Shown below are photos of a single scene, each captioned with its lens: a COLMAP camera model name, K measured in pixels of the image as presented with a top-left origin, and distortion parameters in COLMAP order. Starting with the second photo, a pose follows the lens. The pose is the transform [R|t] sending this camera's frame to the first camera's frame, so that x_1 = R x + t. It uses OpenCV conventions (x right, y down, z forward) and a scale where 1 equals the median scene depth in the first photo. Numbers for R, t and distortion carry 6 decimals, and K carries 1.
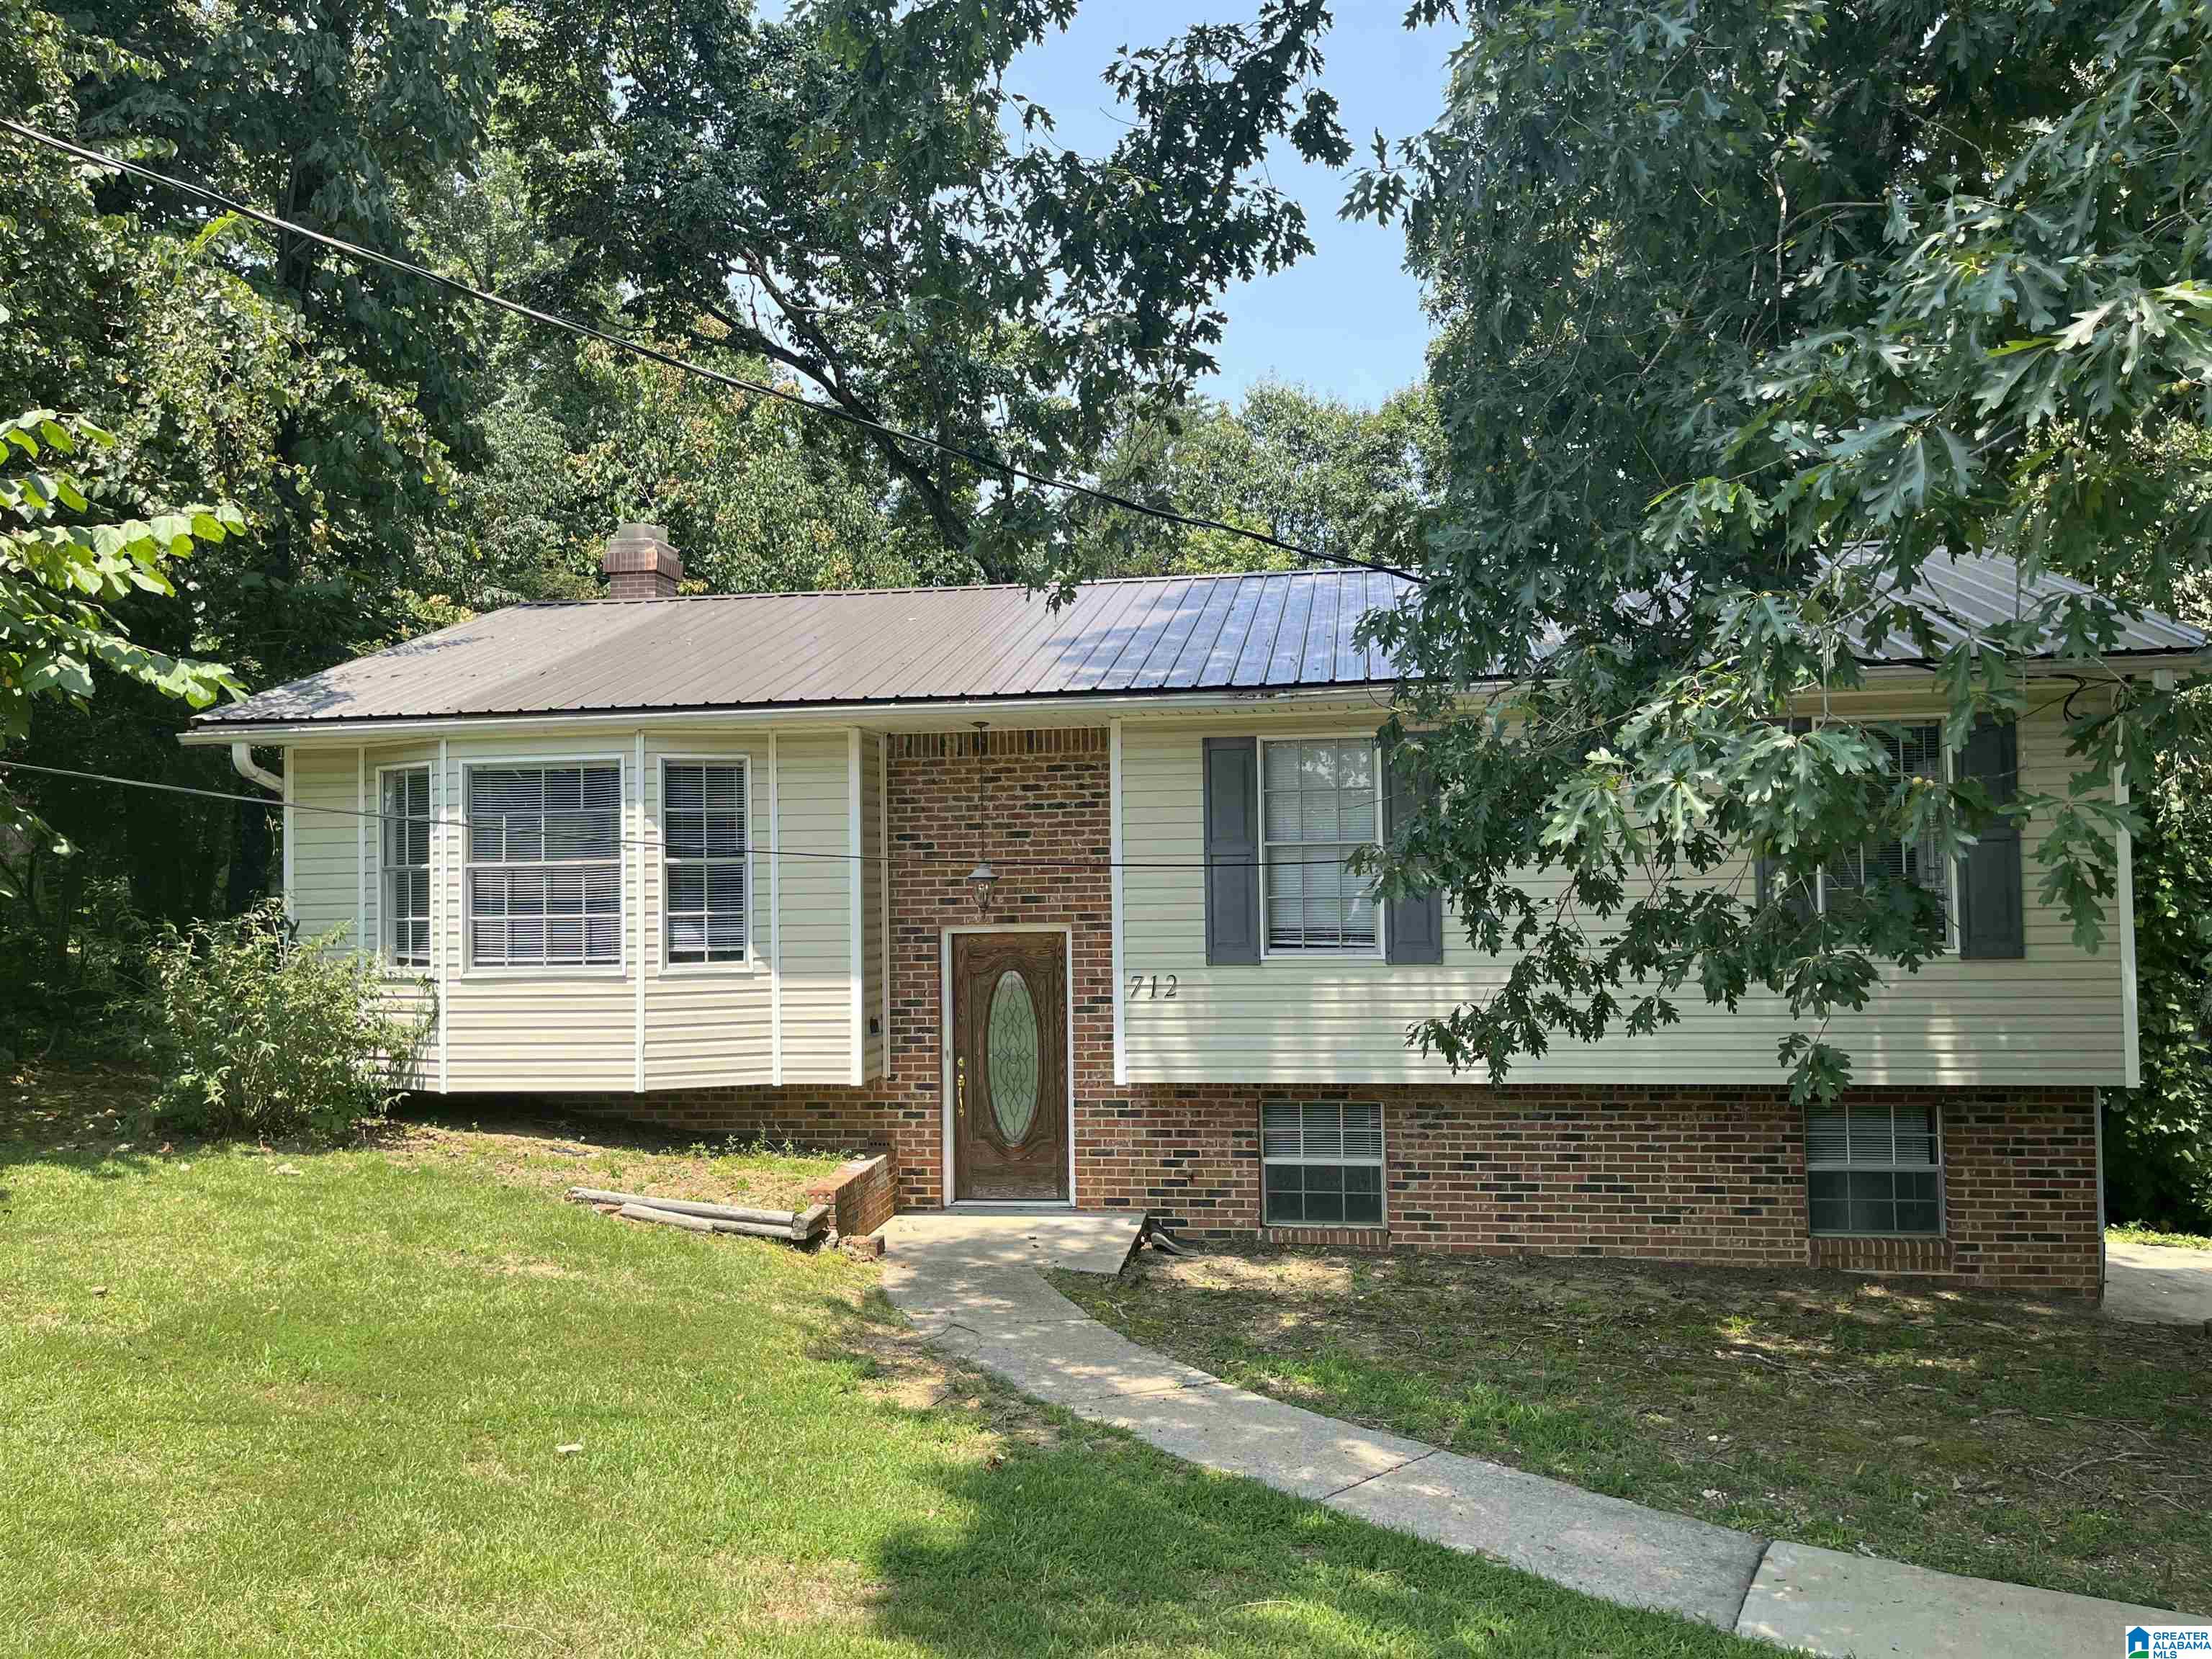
lens RADIAL K [[1670.6, 0, 1099.8], [0, 1670.6, 819.7], [0, 0, 1]] dist [0.065581, -0.085415]
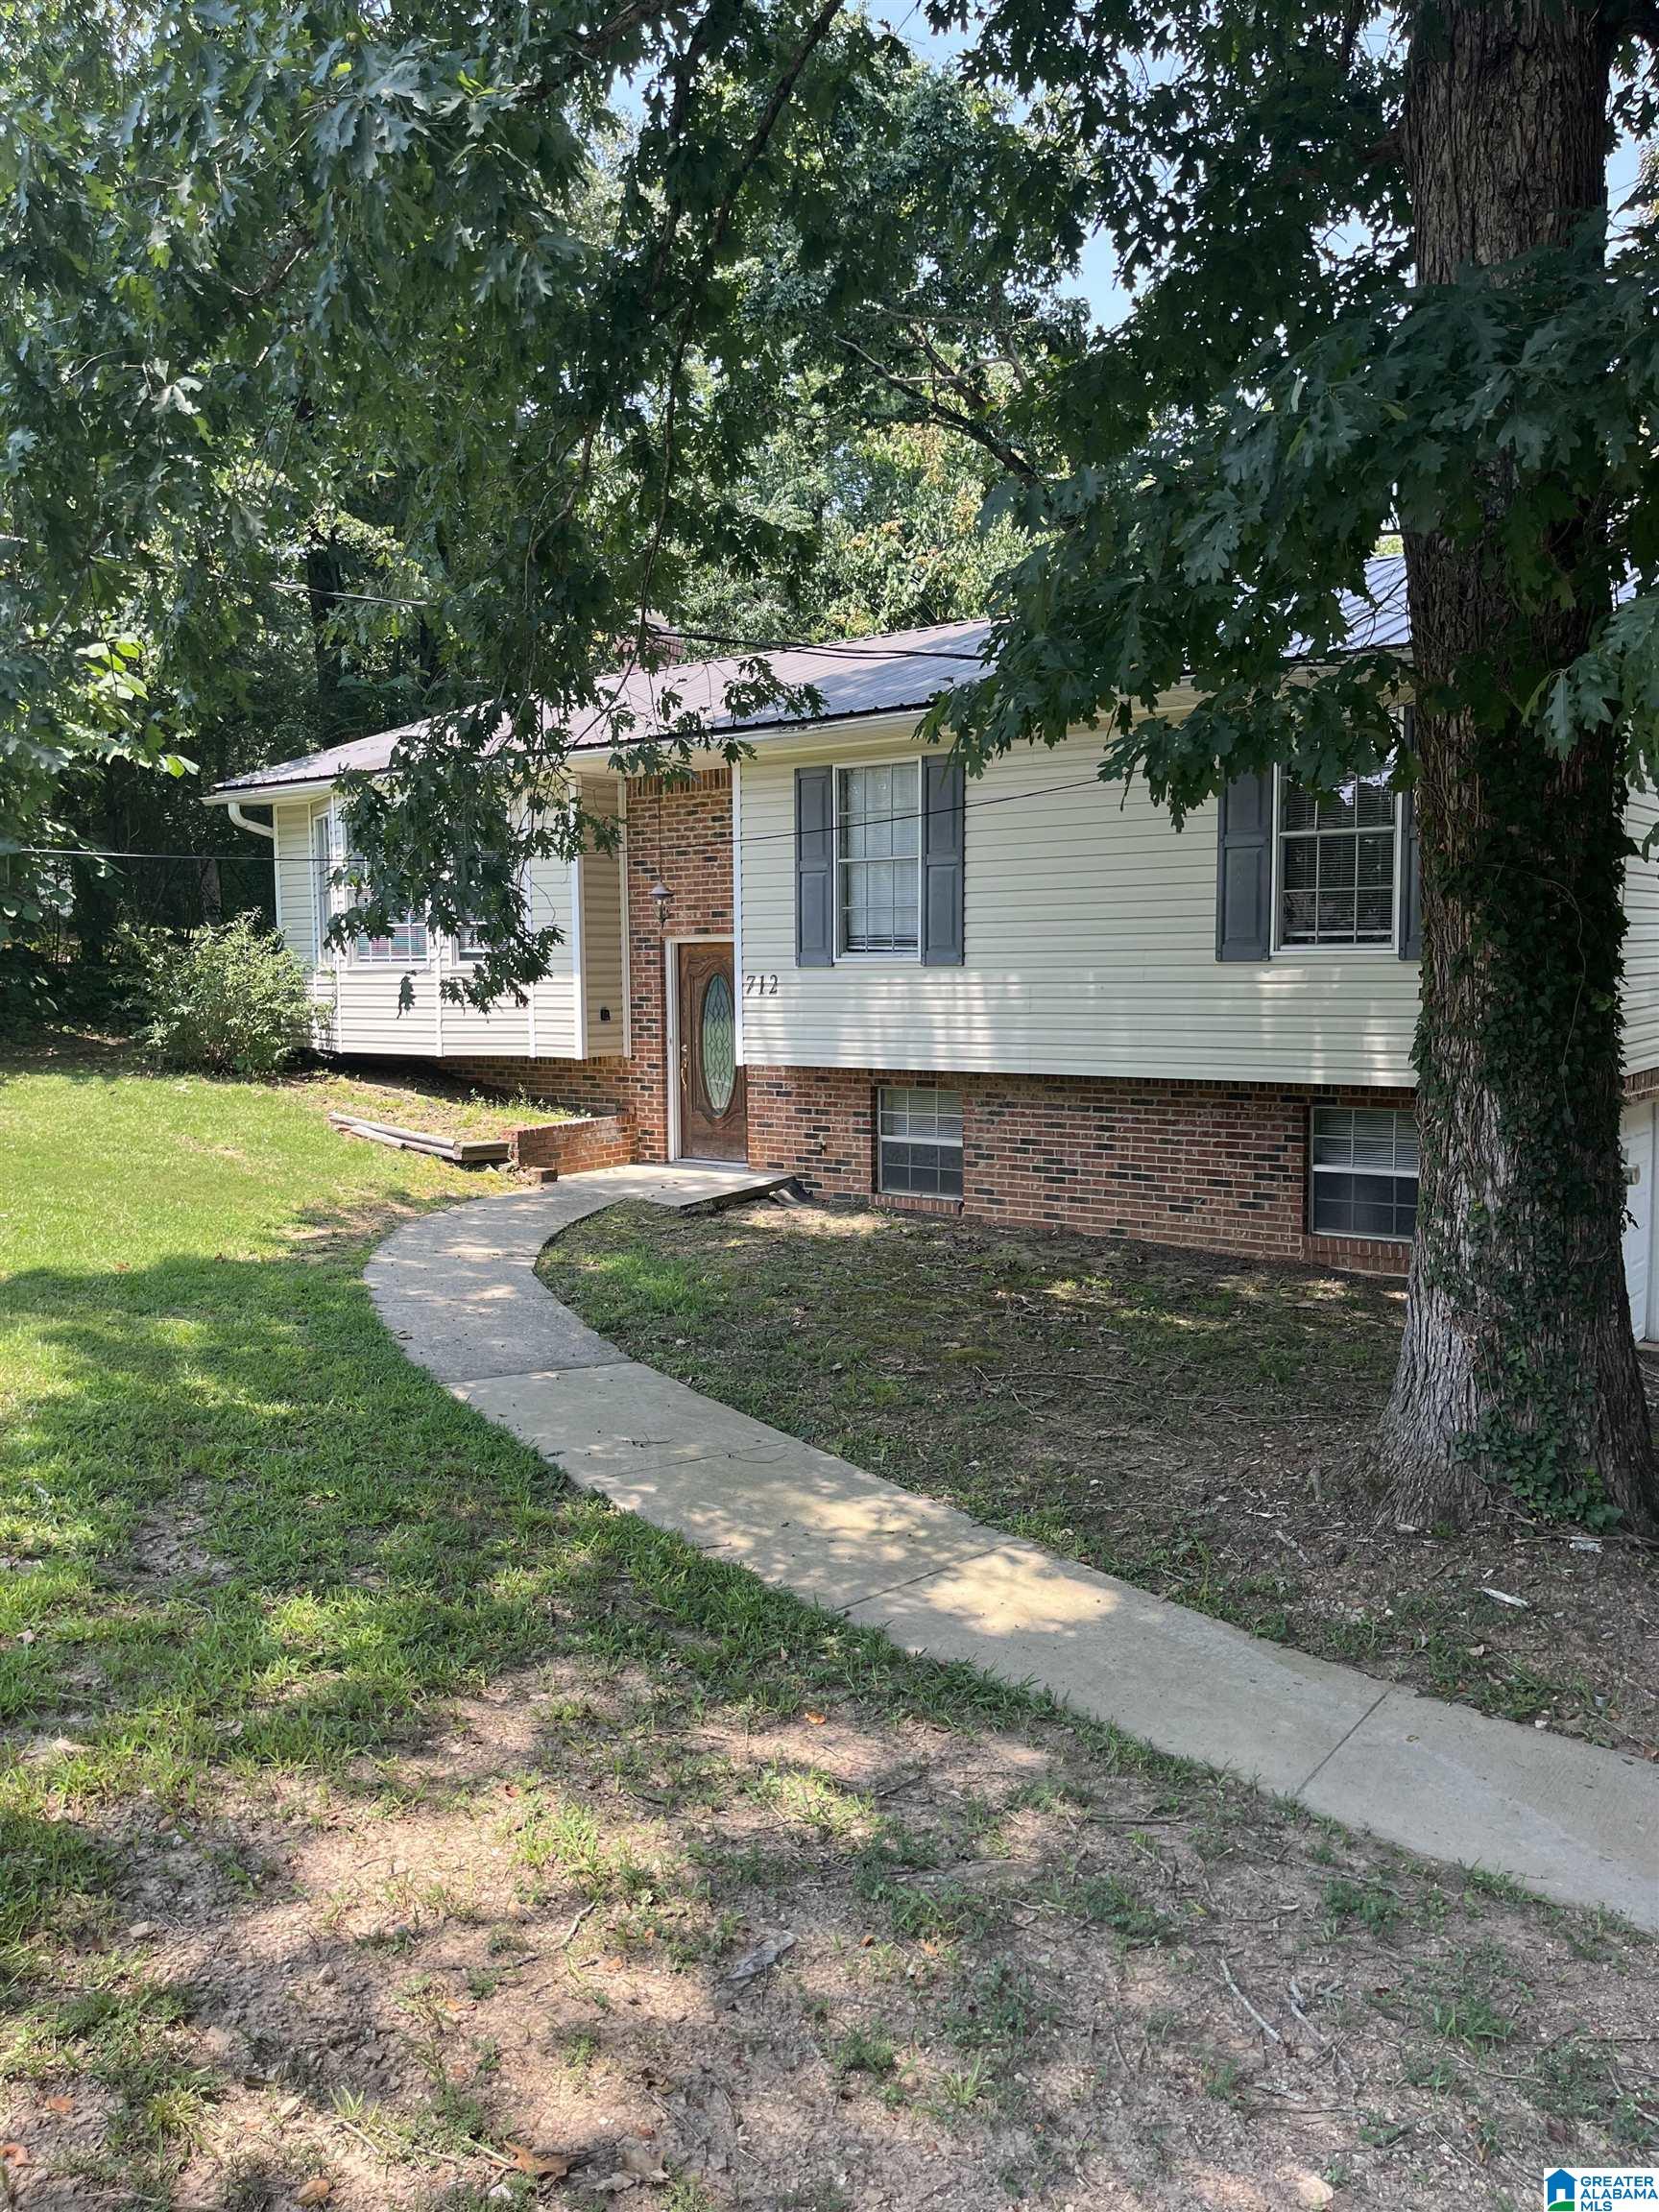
lens RADIAL K [[1670.6, 0, 837.3], [0, 1670.6, 1108.4], [0, 0, 1]] dist [0.065581, -0.085415]
pose [[0.879384, 0.049676, -0.473514, 0.637397], [0.012321, 0.991835, 0.126934, 0.036497], [0.475954, -0.117458, 0.871592, -0.022972]]
